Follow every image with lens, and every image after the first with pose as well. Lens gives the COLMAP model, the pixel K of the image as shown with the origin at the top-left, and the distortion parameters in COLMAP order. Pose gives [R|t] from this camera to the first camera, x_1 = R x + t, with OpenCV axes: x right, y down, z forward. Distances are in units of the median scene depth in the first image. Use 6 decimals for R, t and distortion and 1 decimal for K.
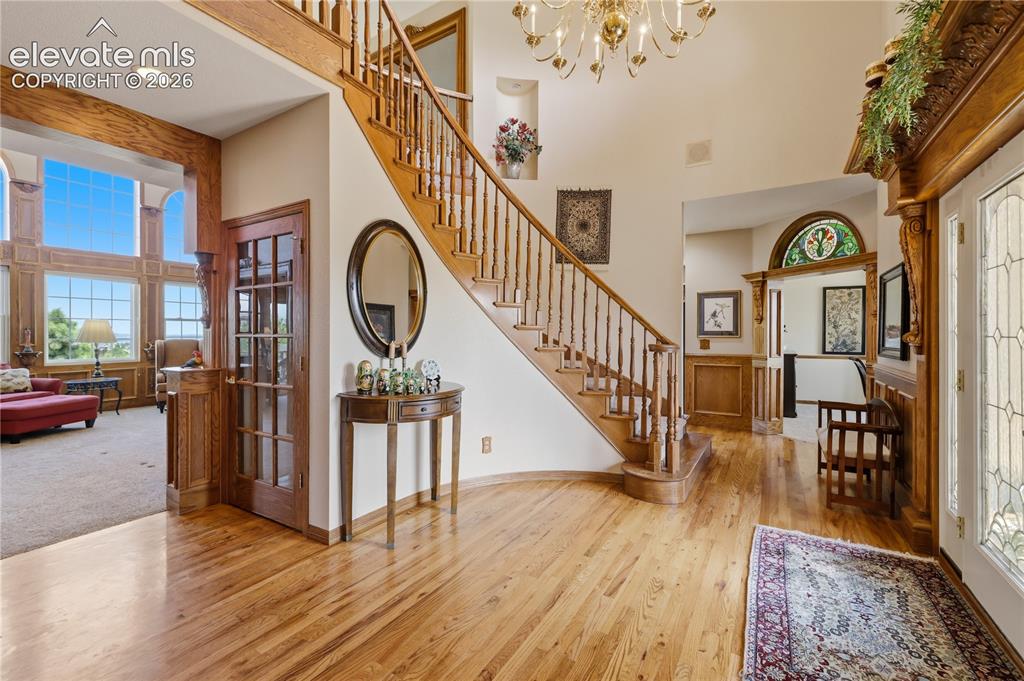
lens RADIAL K [[433.2, 0, 502.6], [0, 433.2, 335.6], [0, 0, 1]] dist [0.003059, -0.000437]
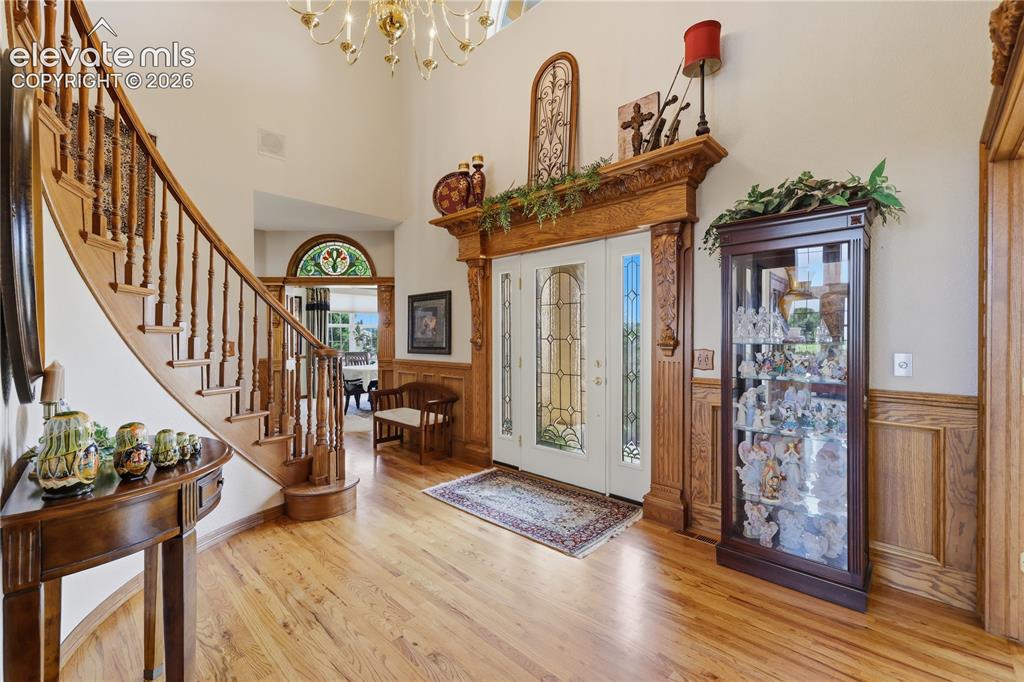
lens RADIAL K [[433.2, 0, 510.7], [0, 433.2, 341.7], [0, 0, 1]] dist [0.003059, -0.000437]
pose [[0.208815, -0.014231, 0.977852, -0.604363], [0.005563, 0.999895, 0.013364, -0.009246], [-0.977939, 0.002649, 0.208872, 0.512246]]
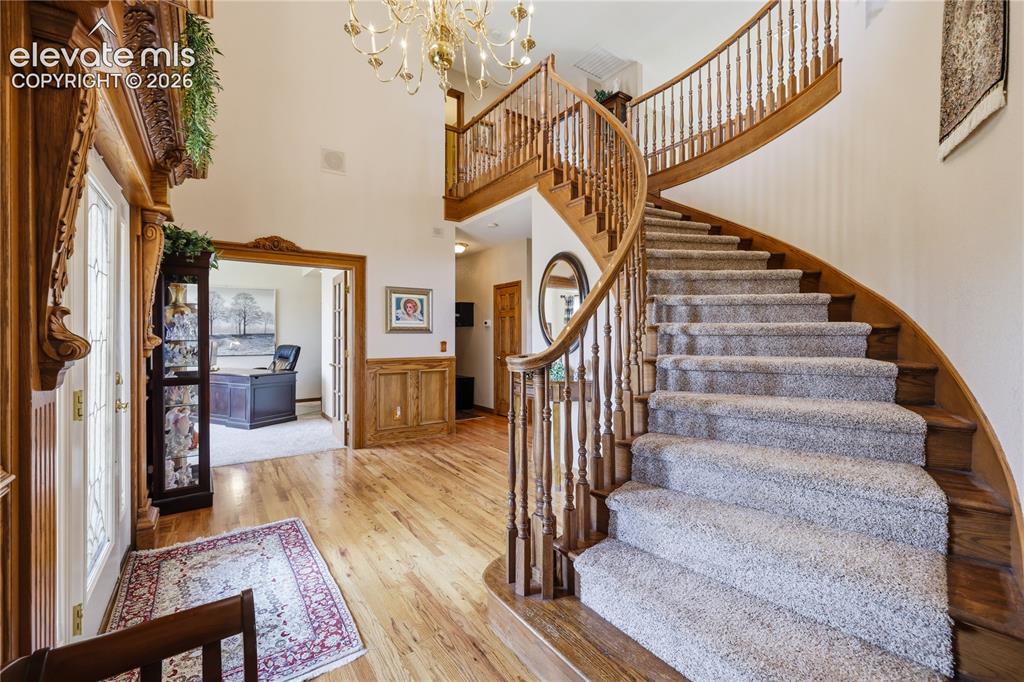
lens RADIAL K [[433.2, 0, 517.5], [0, 433.2, 335.7], [0, 0, 1]] dist [0.003059, -0.000437]
pose [[-0.382738, -0.000482, -0.923857, 1.122858], [0.000721, 0.999999, -0.000820, -0.004684], [0.923857, -0.000980, -0.382737, 1.506440]]
